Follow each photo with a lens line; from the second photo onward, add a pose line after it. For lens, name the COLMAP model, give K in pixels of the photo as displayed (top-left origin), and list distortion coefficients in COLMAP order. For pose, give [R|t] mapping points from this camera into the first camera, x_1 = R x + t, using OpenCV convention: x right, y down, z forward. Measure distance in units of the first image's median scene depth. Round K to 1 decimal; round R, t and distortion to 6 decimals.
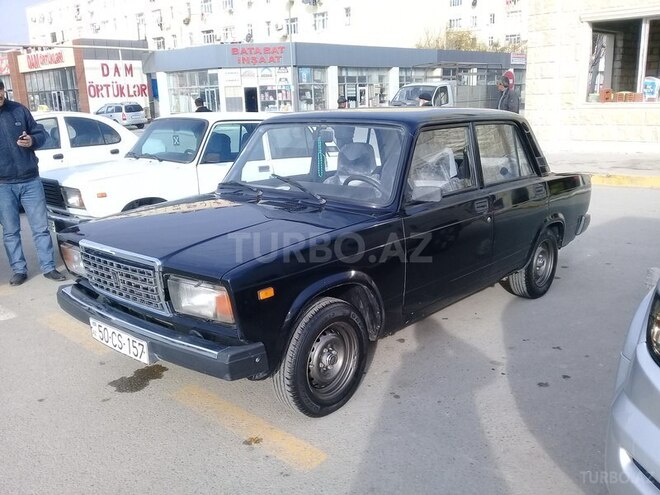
lens RADIAL K [[606.2, 0, 330.0], [0, 606.2, 247.5], [0, 0, 1]] dist [0.003225, -0.006419]
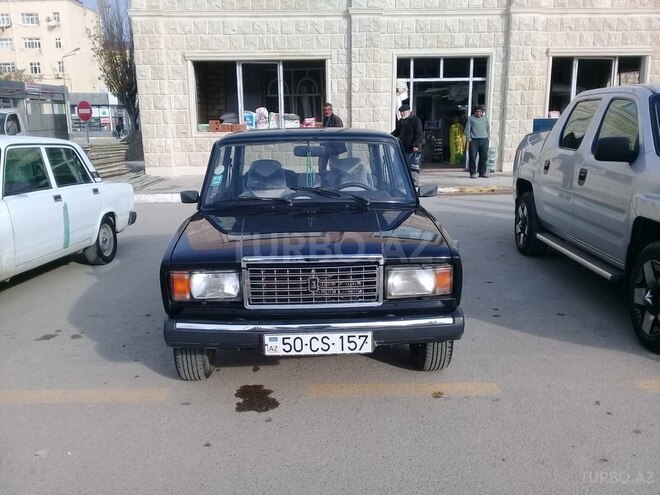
lens RADIAL K [[605.7, 0, 329.4], [0, 605.7, 259.3], [0, 0, 1]] dist [0.010709, -0.007197]
pose [[0.717132, -0.134072, 0.683920, -0.837648], [0.156637, 0.987222, 0.029286, -0.013095], [-0.679107, 0.086125, 0.728969, 0.187597]]
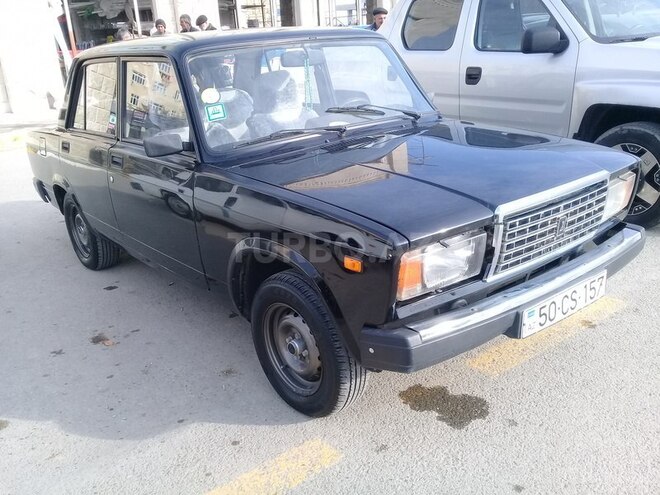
lens RADIAL K [[605.7, 0, 329.4], [0, 605.7, 259.3], [0, 0, 1]] dist [0.010709, -0.007197]
pose [[0.152105, -0.327468, 0.932539, -0.903892], [0.280424, 0.919043, 0.276989, -0.162447], [-0.947748, 0.219374, 0.231621, 0.901053]]
